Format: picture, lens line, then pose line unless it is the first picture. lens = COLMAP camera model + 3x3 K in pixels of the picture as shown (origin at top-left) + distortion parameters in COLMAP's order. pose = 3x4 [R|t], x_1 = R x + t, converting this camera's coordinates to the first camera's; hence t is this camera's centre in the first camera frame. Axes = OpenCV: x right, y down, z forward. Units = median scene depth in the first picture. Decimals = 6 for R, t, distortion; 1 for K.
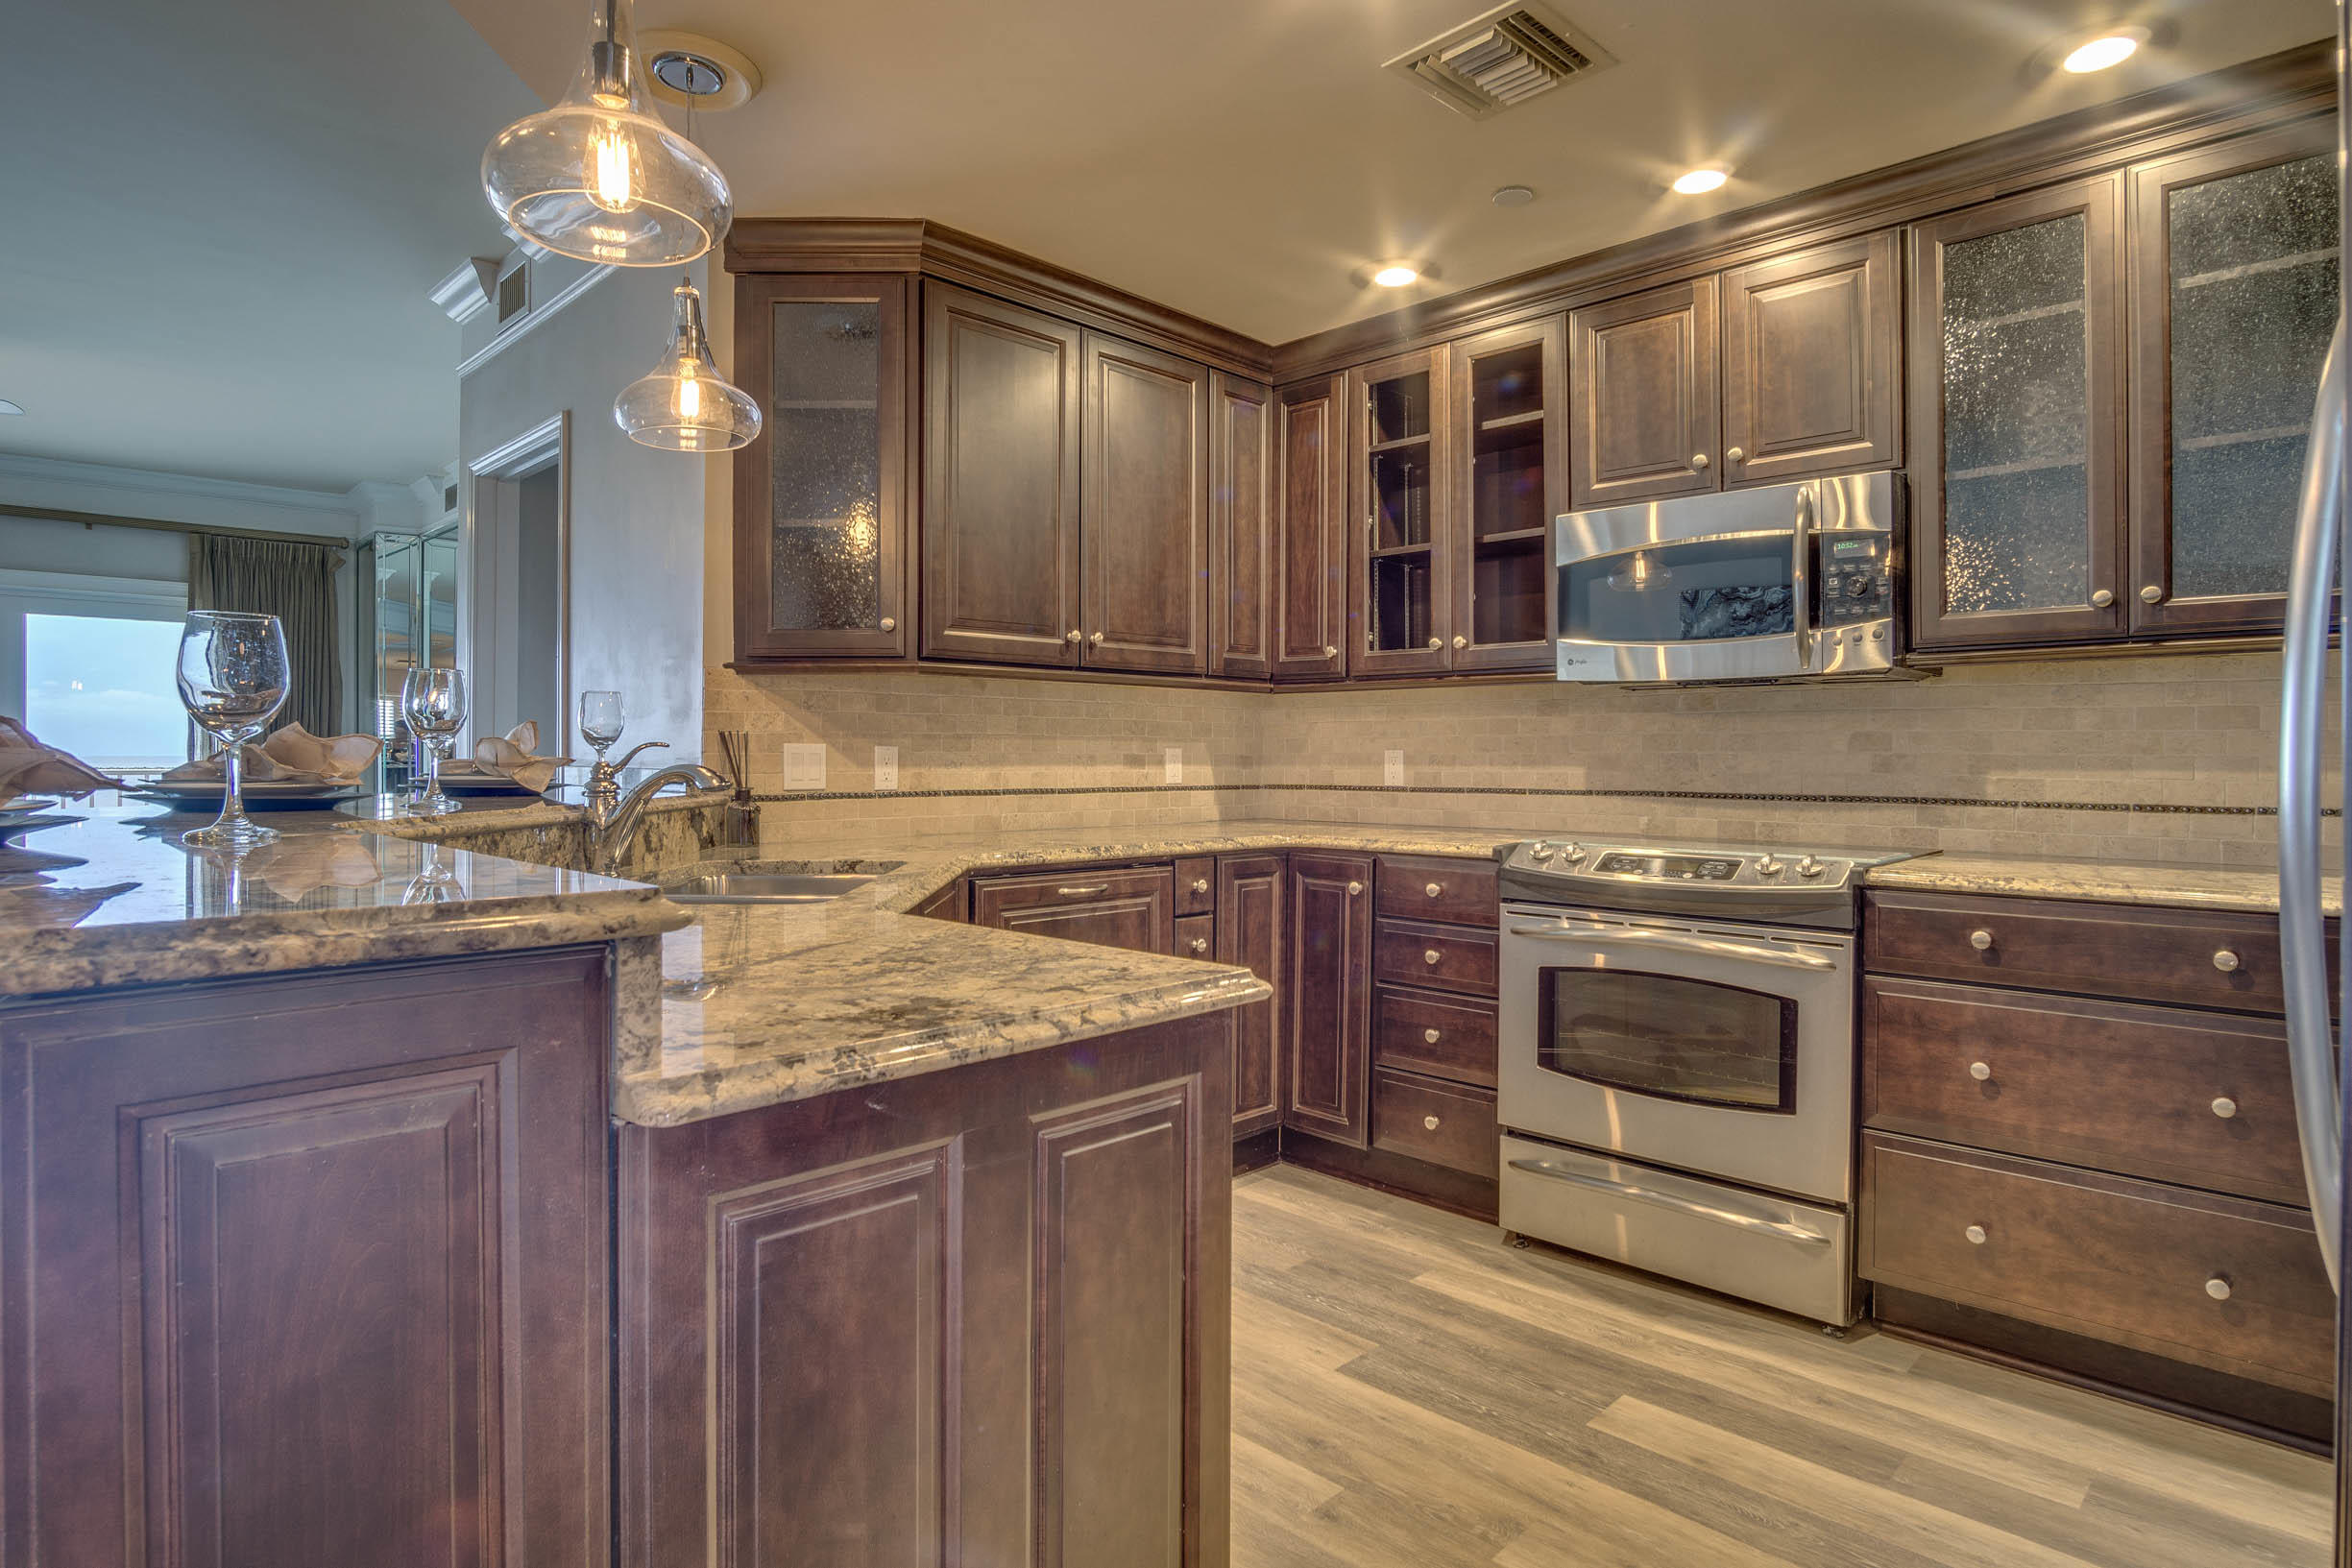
lens RADIAL K [[1280.6, 0, 1176.0], [0, 1280.6, 784.0], [0, 0, 1]] dist [-0.037071, 0.000864]
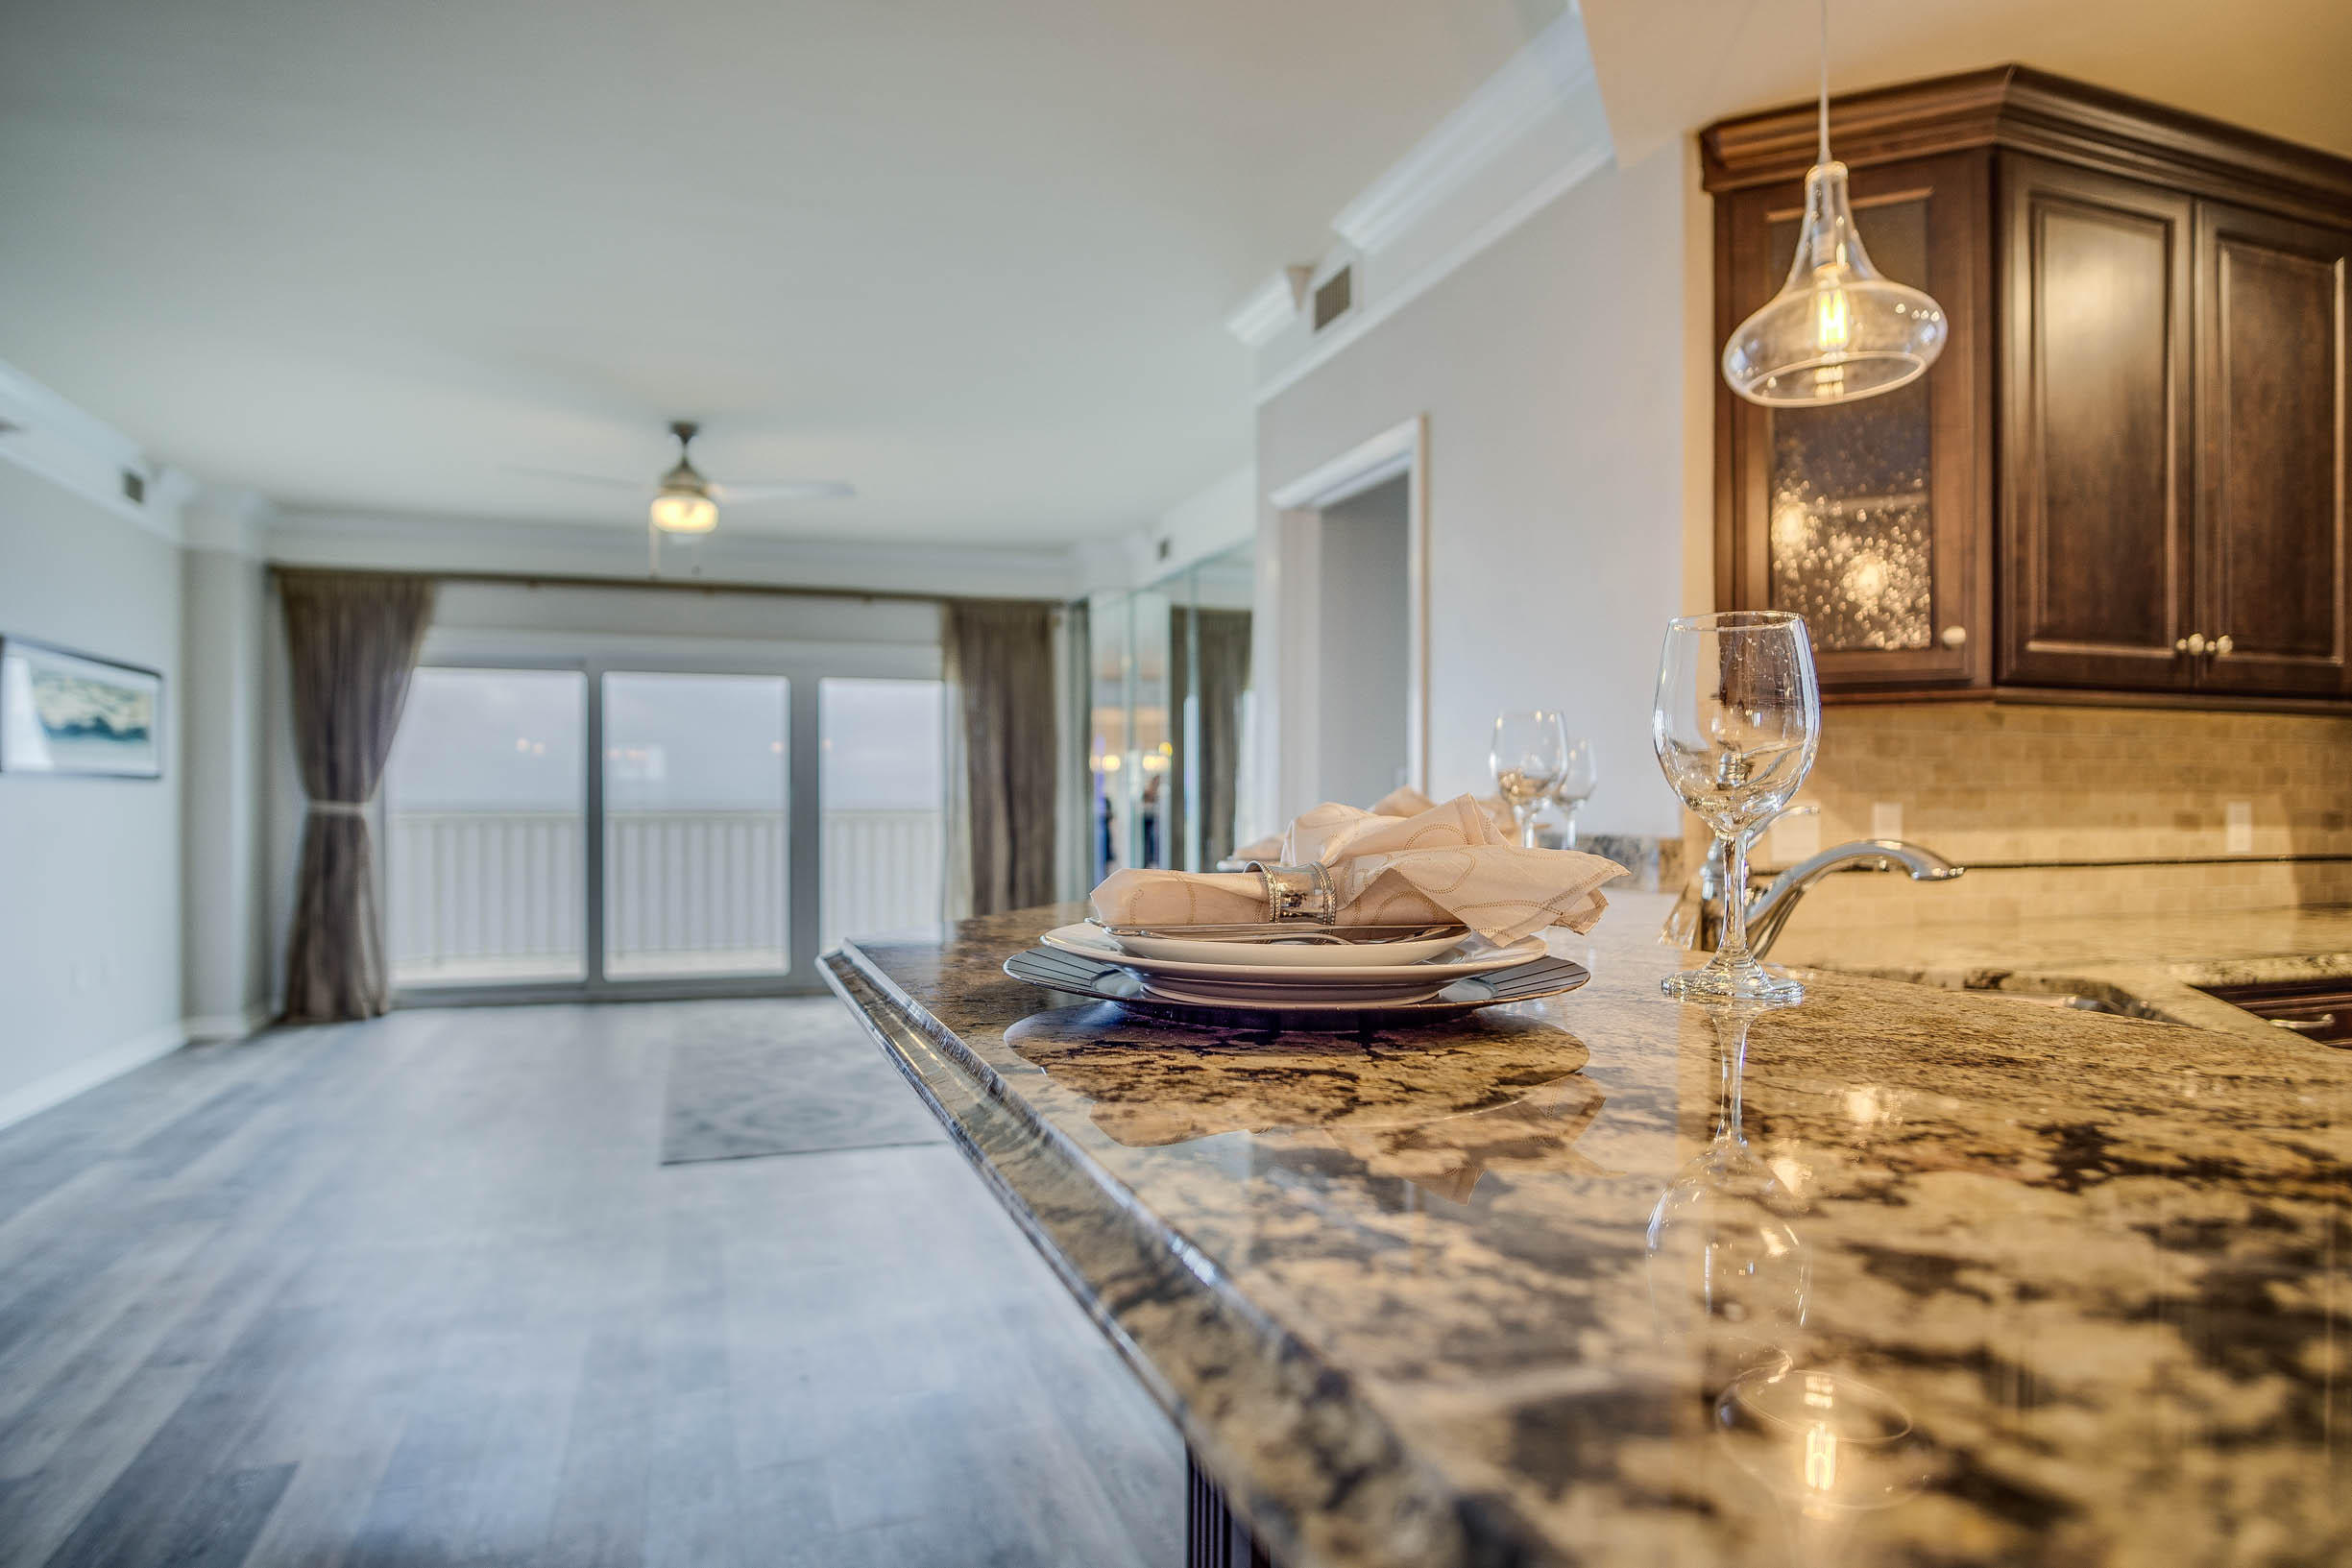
lens RADIAL K [[1316.6, 0, 1139.9], [0, 1316.6, 822.1], [0, 0, 1]] dist [-0.019995, 0.000308]
pose [[0.895689, 0.004365, -0.444660, -0.271262], [-0.006661, 0.999971, -0.003600, -0.013292], [0.444632, 0.006186, 0.895692, 0.119428]]
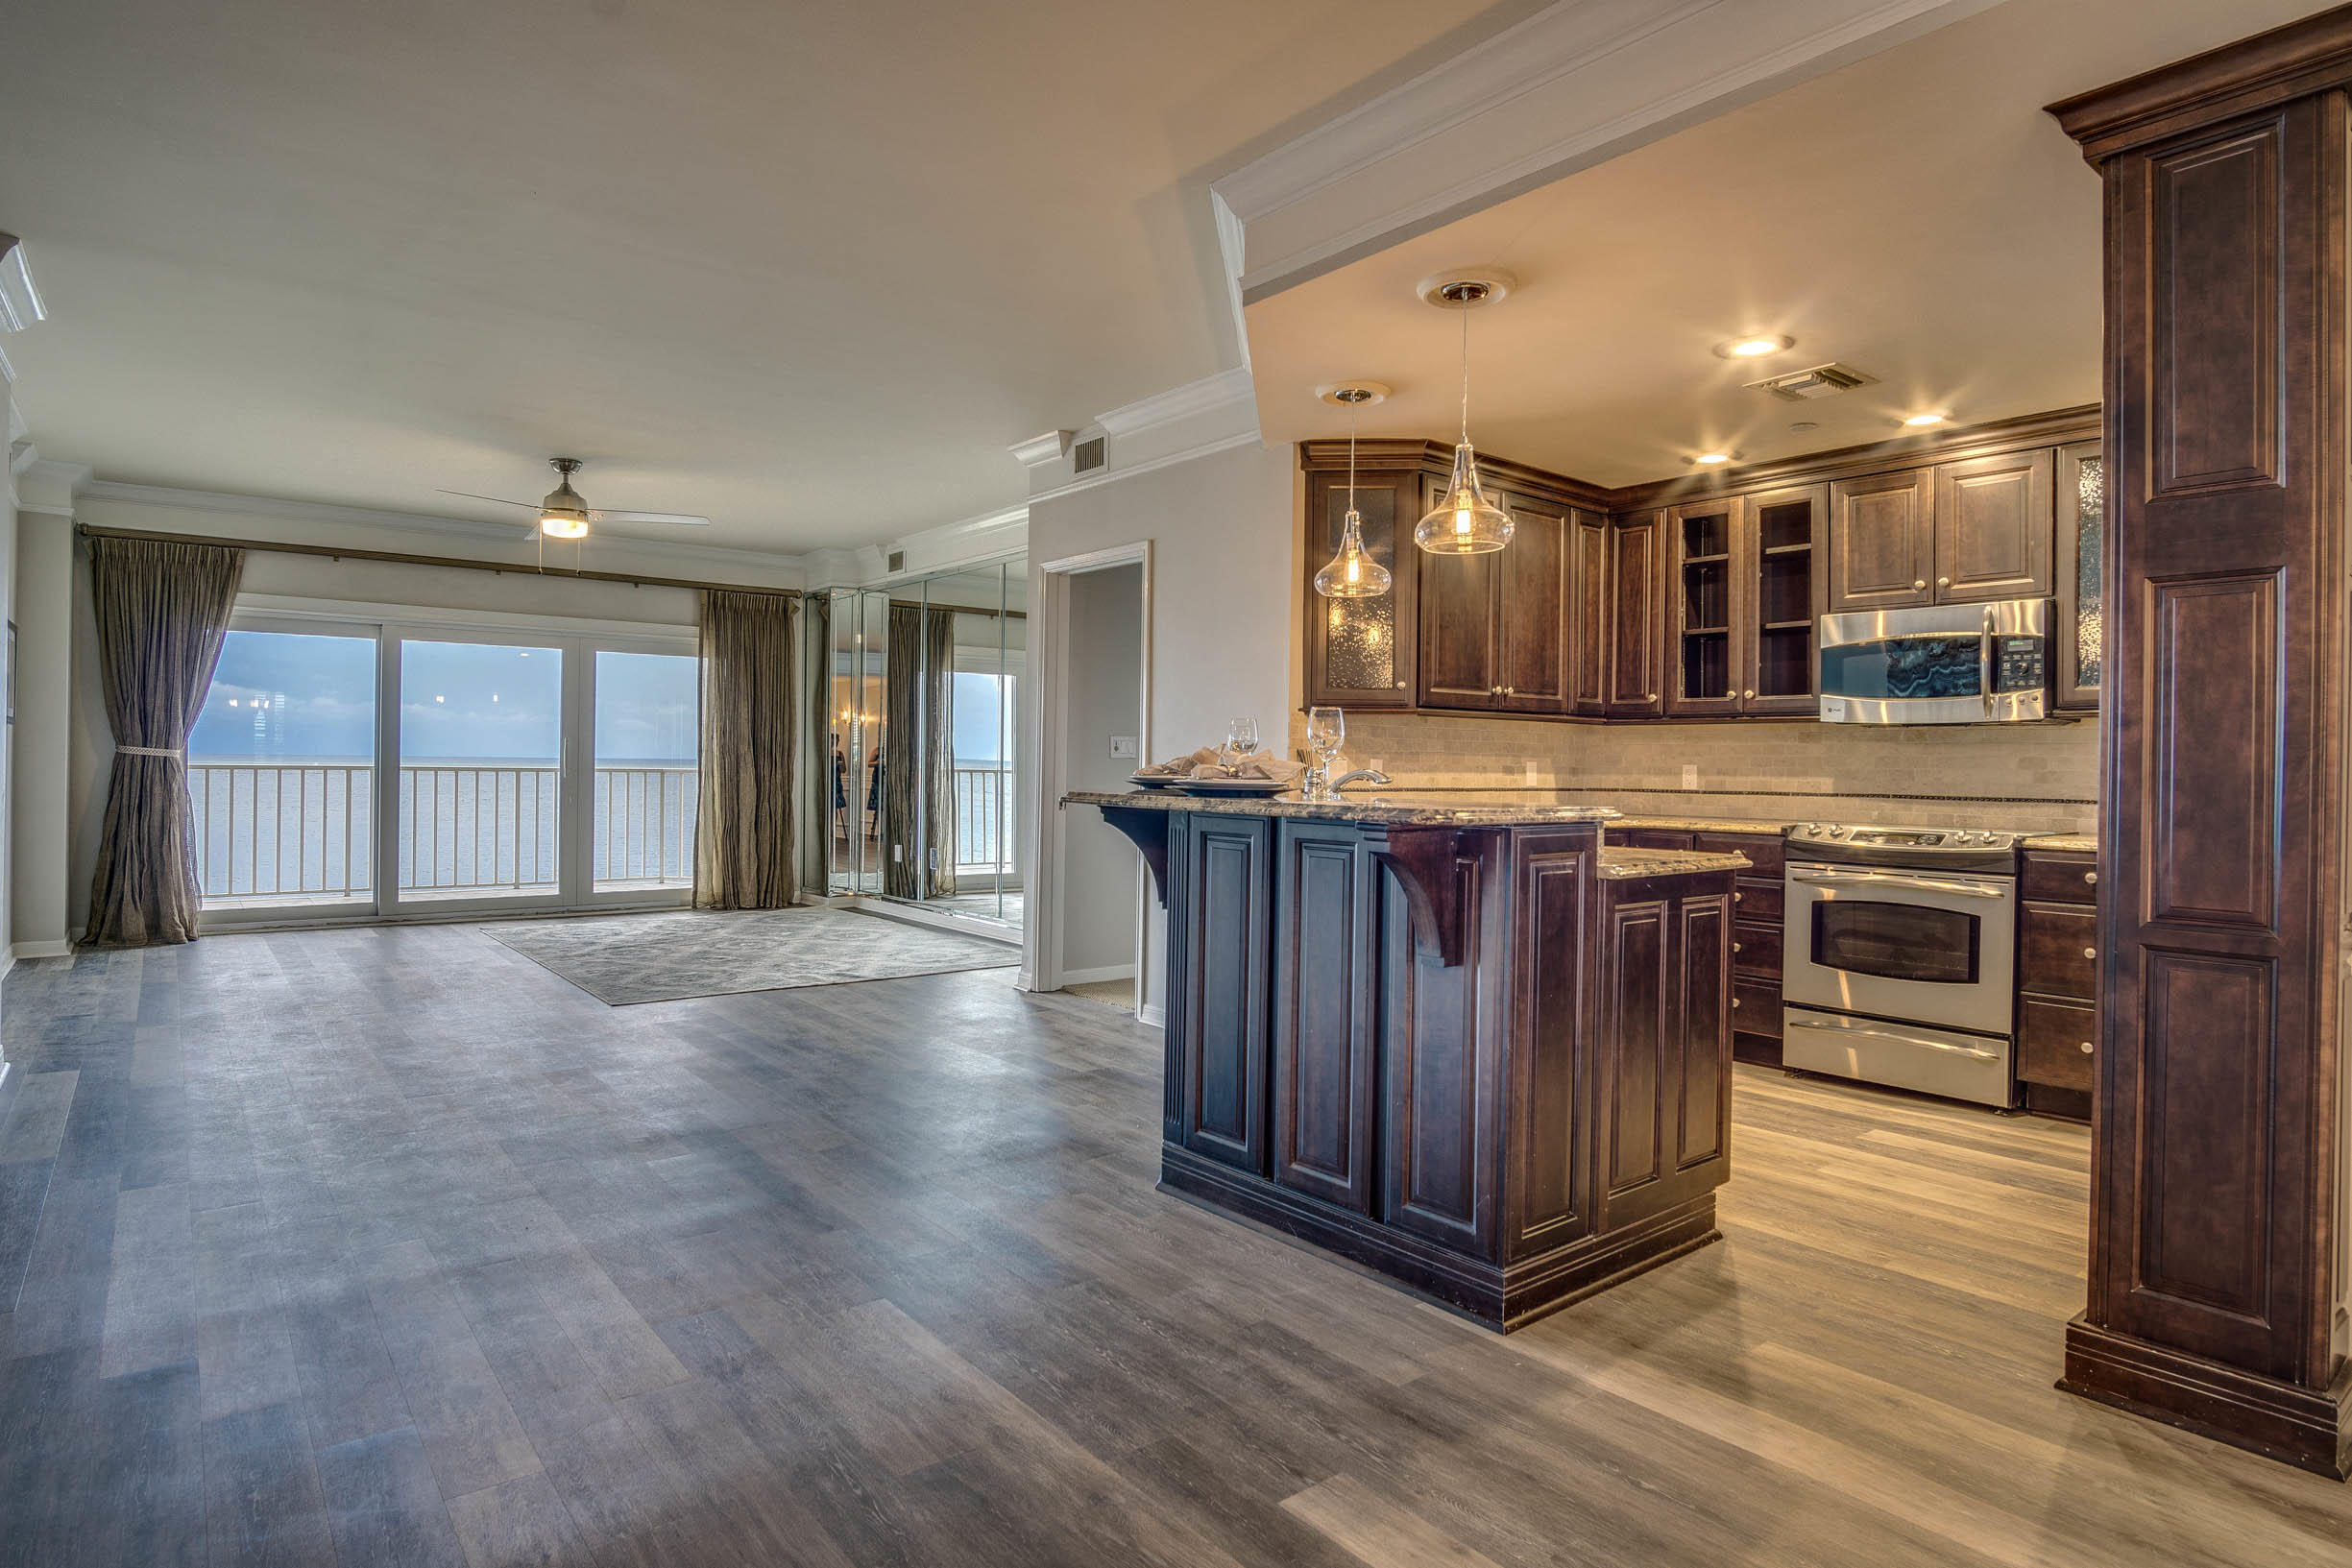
lens RADIAL K [[1280.6, 0, 1176.0], [0, 1280.6, 784.0], [0, 0, 1]] dist [-0.037071, 0.000864]
pose [[0.992680, 0.012468, -0.120127, -0.276020], [-0.013309, 0.999892, -0.006203, 0.014004], [0.120037, 0.007757, 0.992739, -0.588435]]
